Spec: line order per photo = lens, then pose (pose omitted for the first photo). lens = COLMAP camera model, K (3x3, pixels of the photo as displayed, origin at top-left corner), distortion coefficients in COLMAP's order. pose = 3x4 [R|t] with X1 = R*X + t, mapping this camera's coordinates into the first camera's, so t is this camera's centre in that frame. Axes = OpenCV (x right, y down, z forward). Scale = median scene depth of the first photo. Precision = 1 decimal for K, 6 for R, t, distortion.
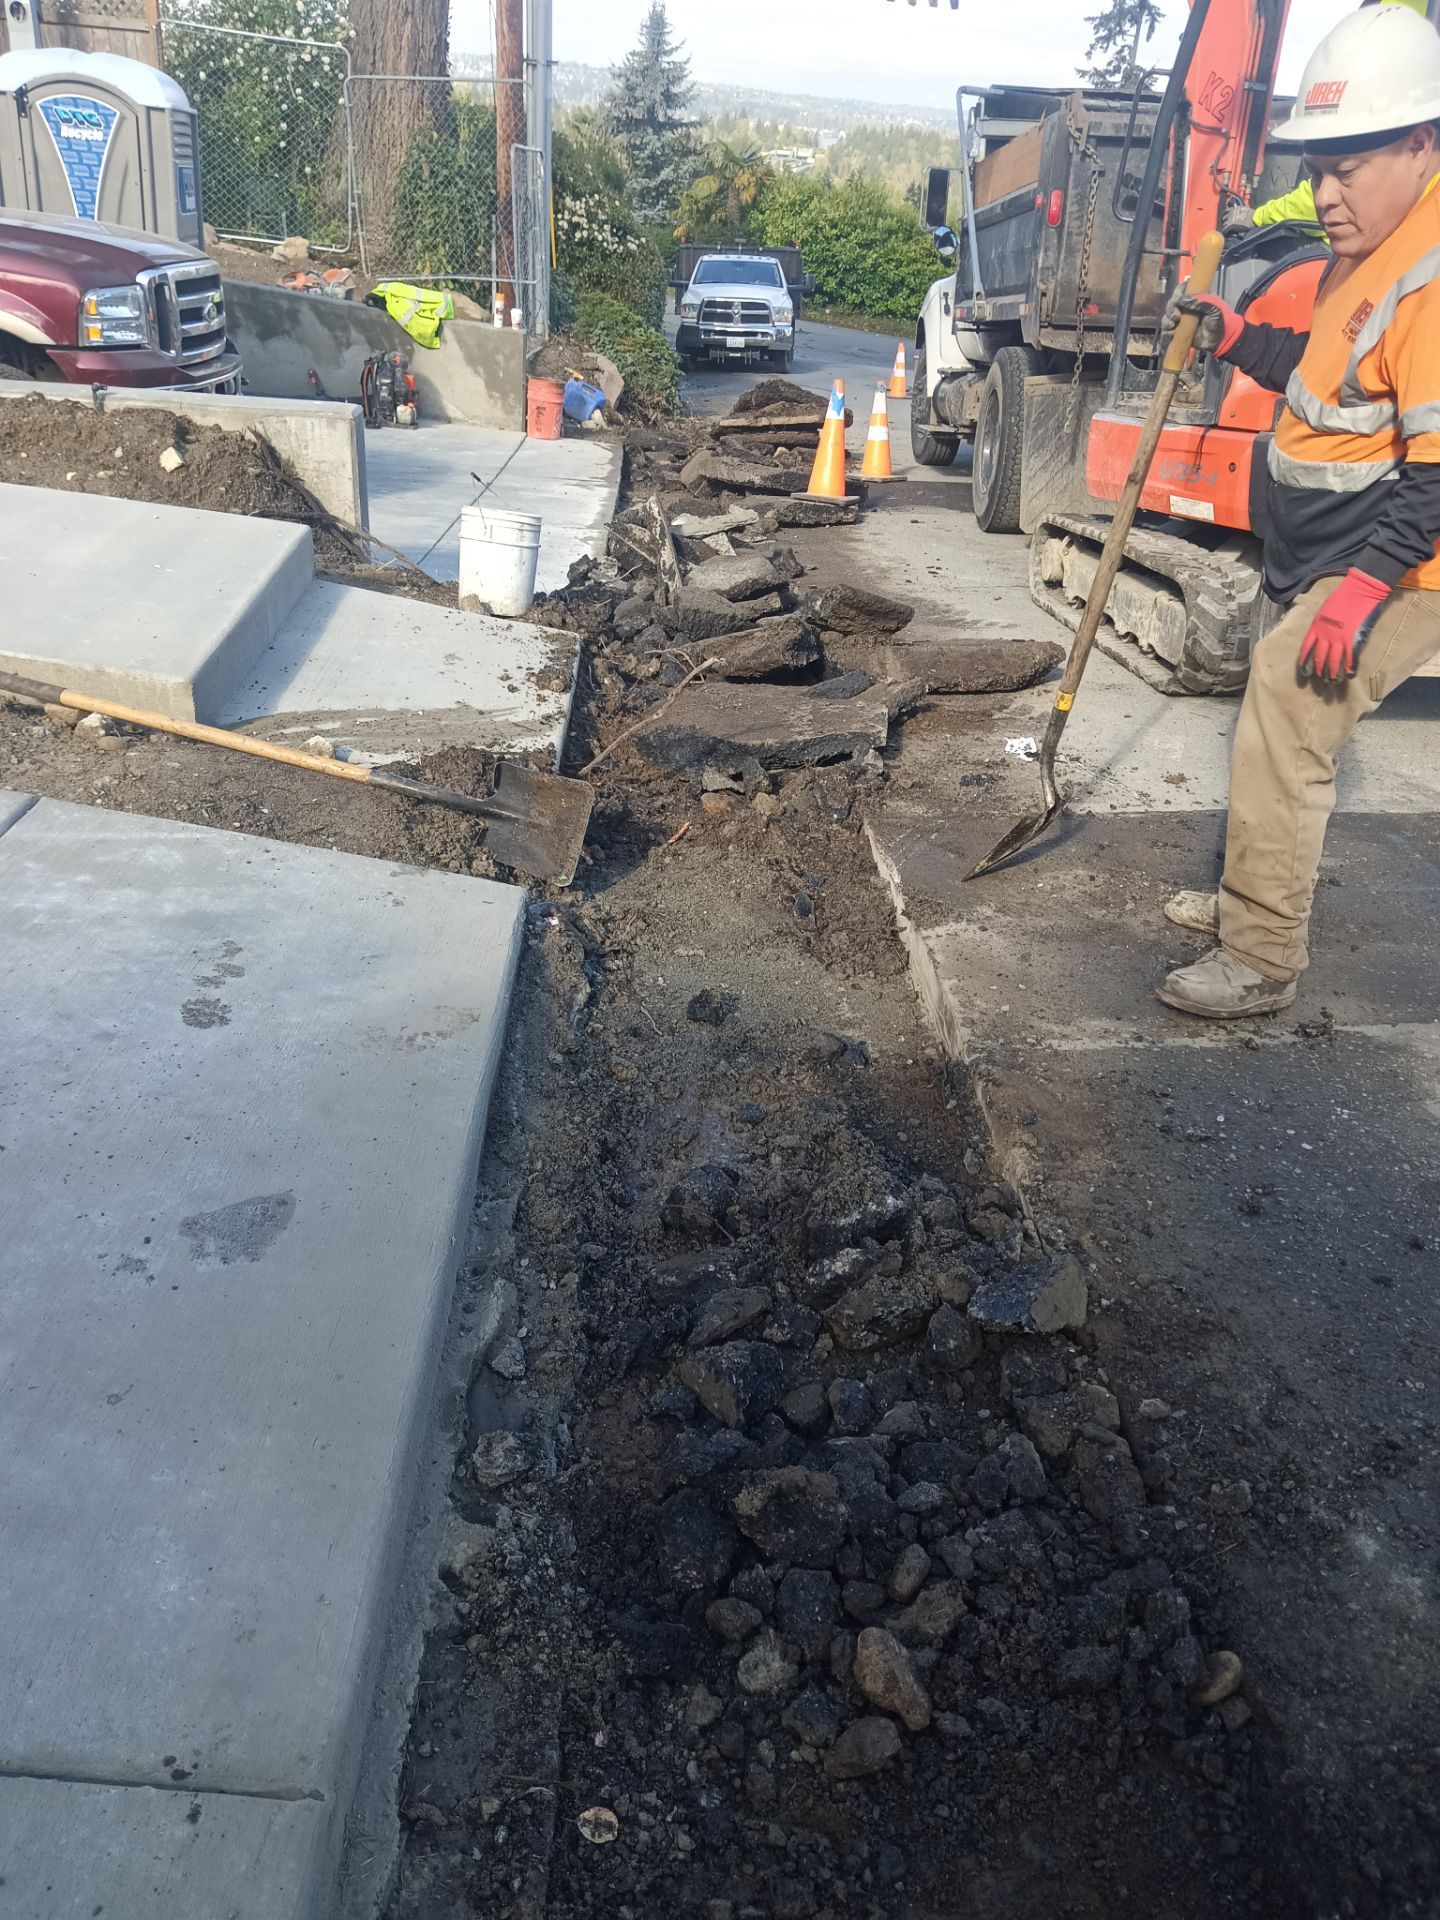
lens RADIAL K [[1472.2, 0, 720.0], [0, 1472.2, 960.0], [0, 0, 1]] dist [-0.009796, -0.006649]
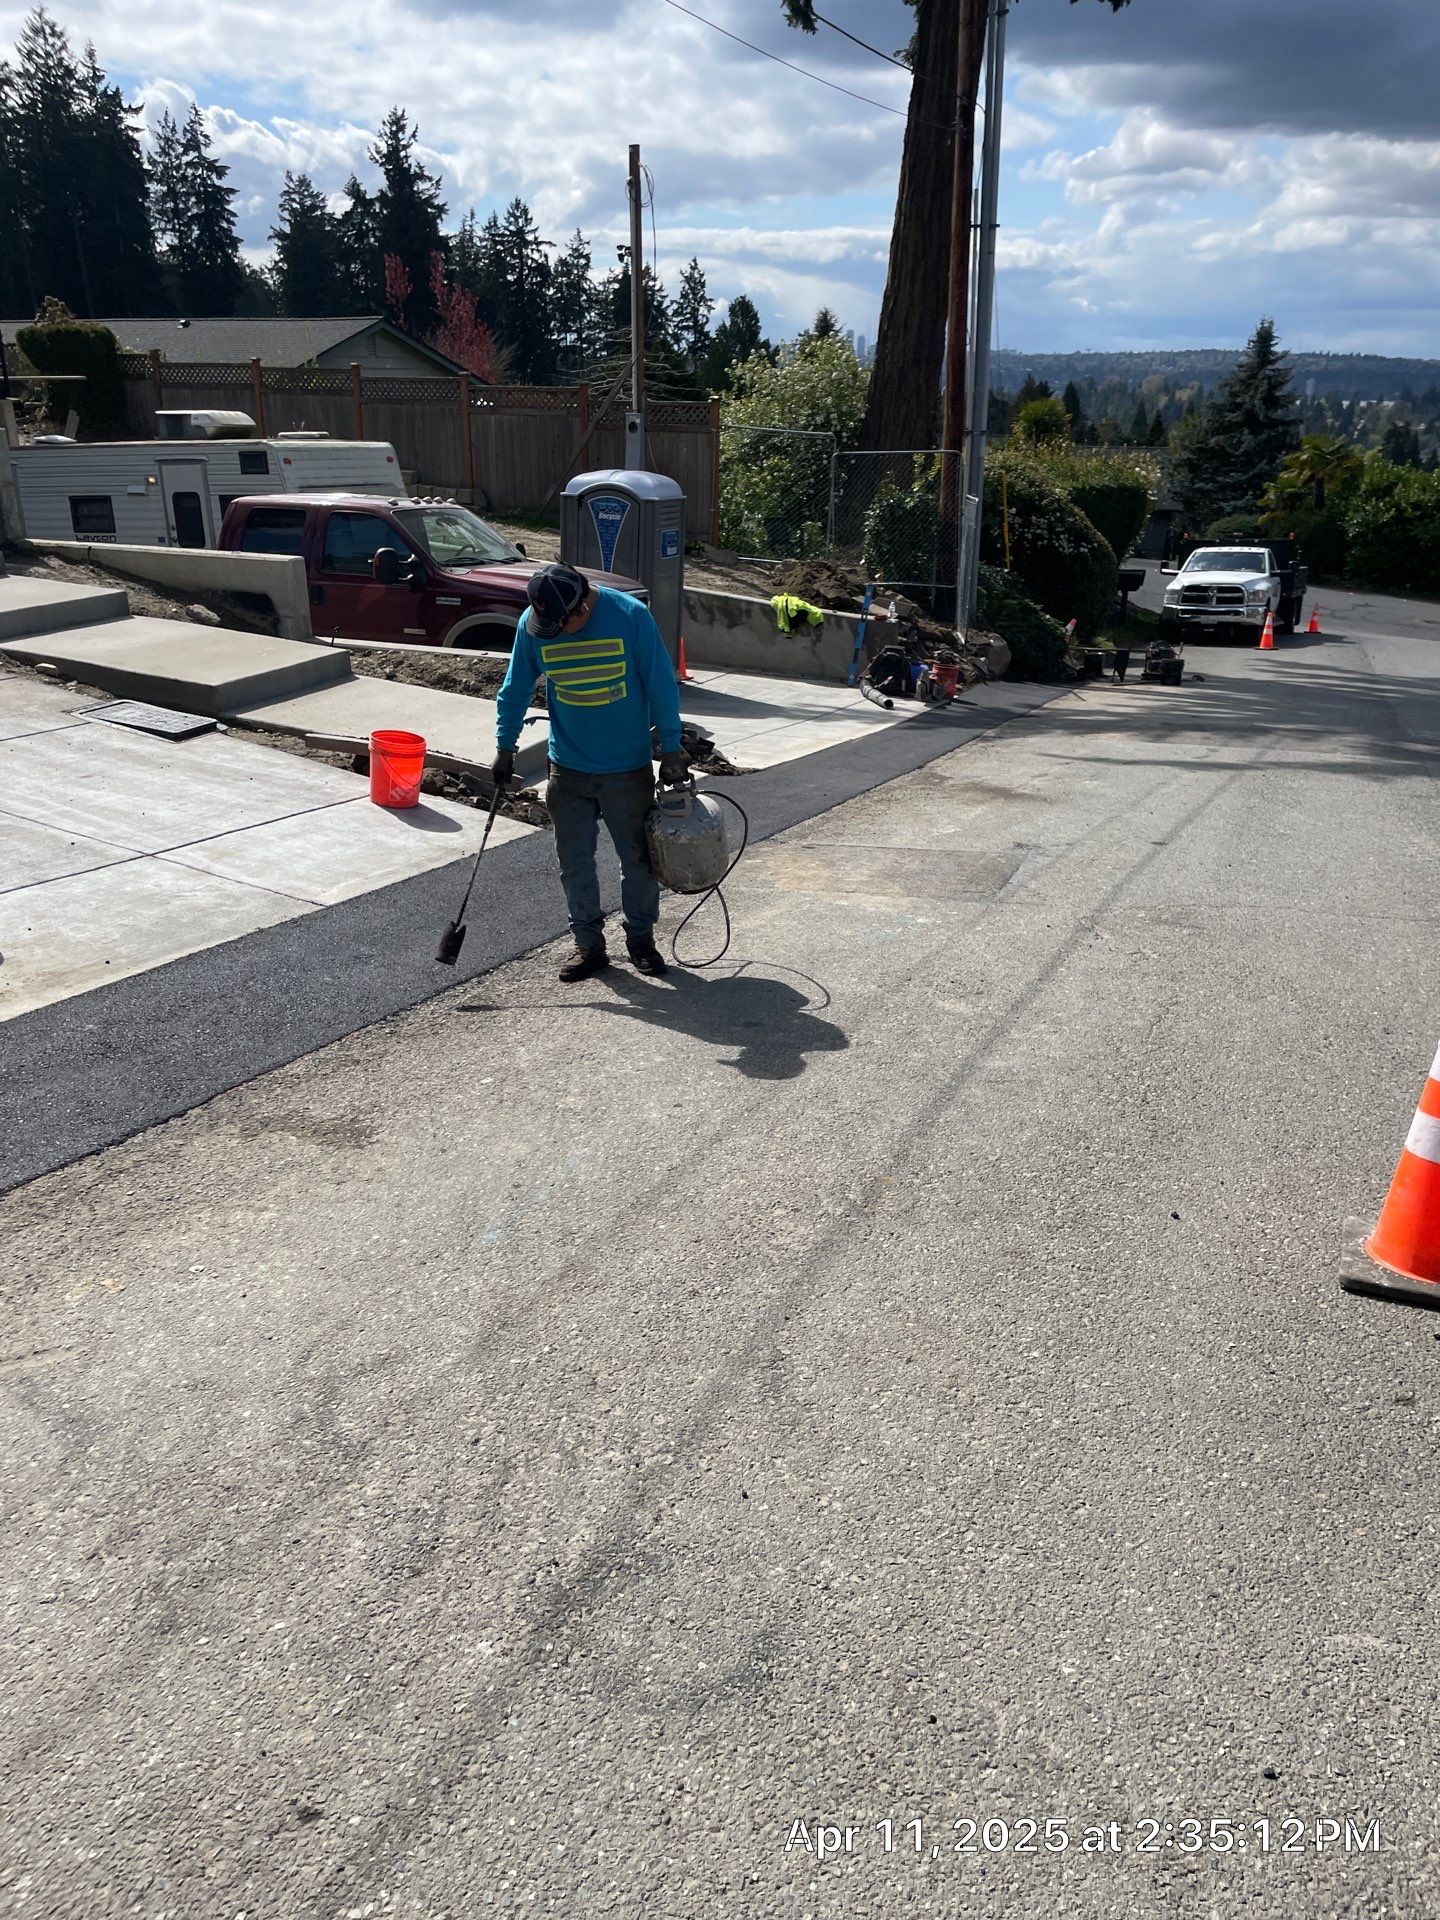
lens RADIAL K [[1469.6, 0, 720.0], [0, 1469.6, 960.0], [0, 0, 1]] dist [0.095914, -0.127125]
pose [[0.912256, 0.081552, -0.401420, 0.081096], [-0.149186, 0.978823, -0.140178, 0.033692], [0.381488, 0.187764, 0.905103, -0.083745]]
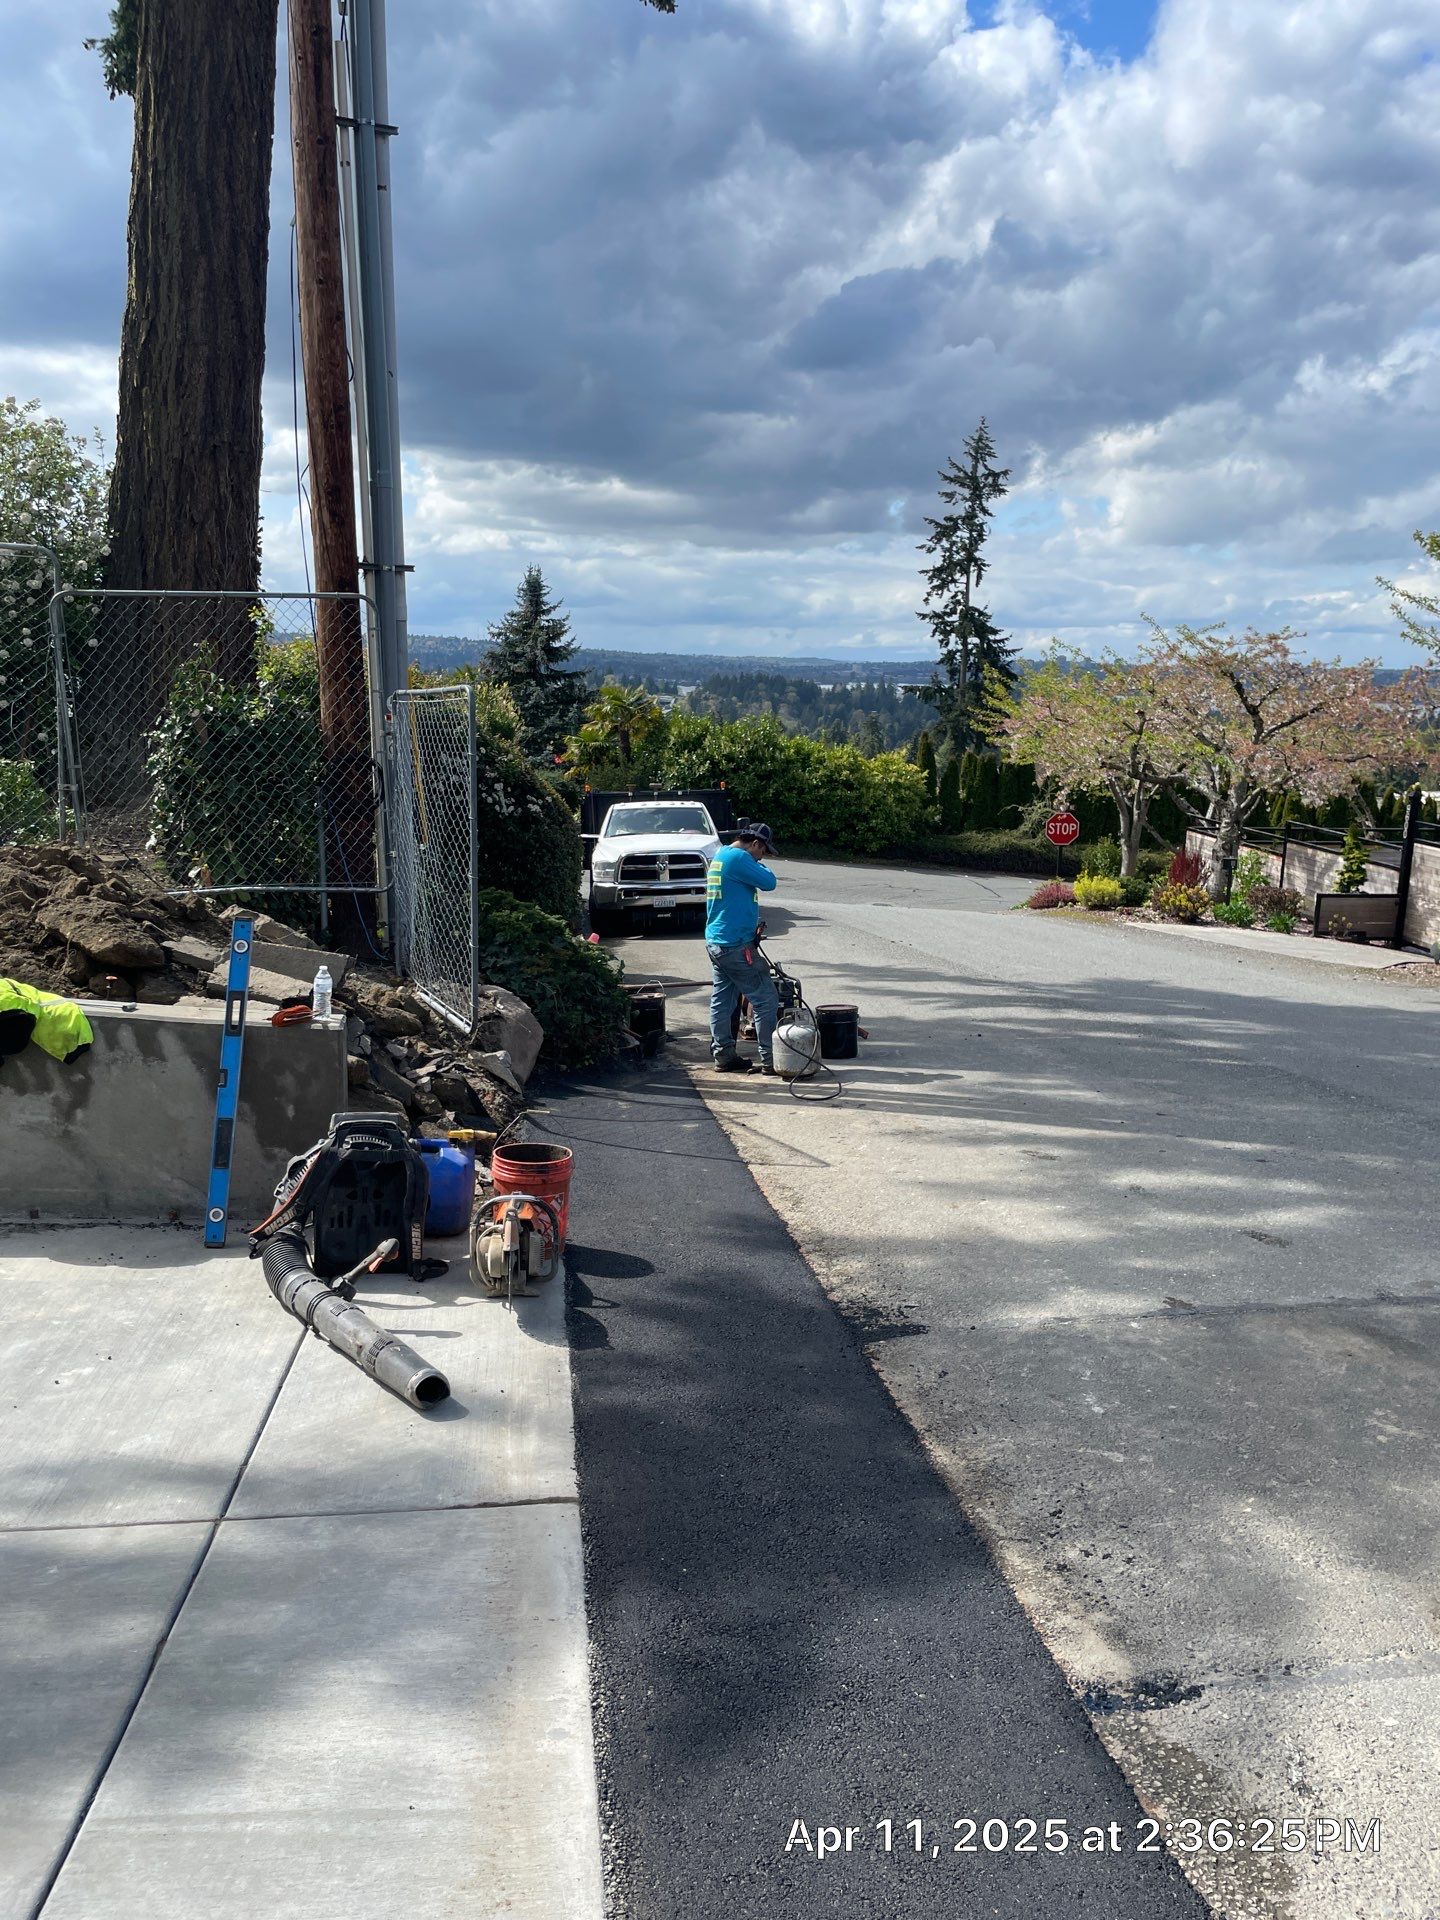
lens RADIAL K [[1469.6, 0, 720.0], [0, 1469.6, 960.0], [0, 0, 1]] dist [0.095914, -0.127125]
pose [[0.994650, -0.071234, 0.074812, -0.011667], [0.091561, 0.943261, -0.319179, -0.070855], [-0.047831, 0.324322, 0.944737, 0.134485]]
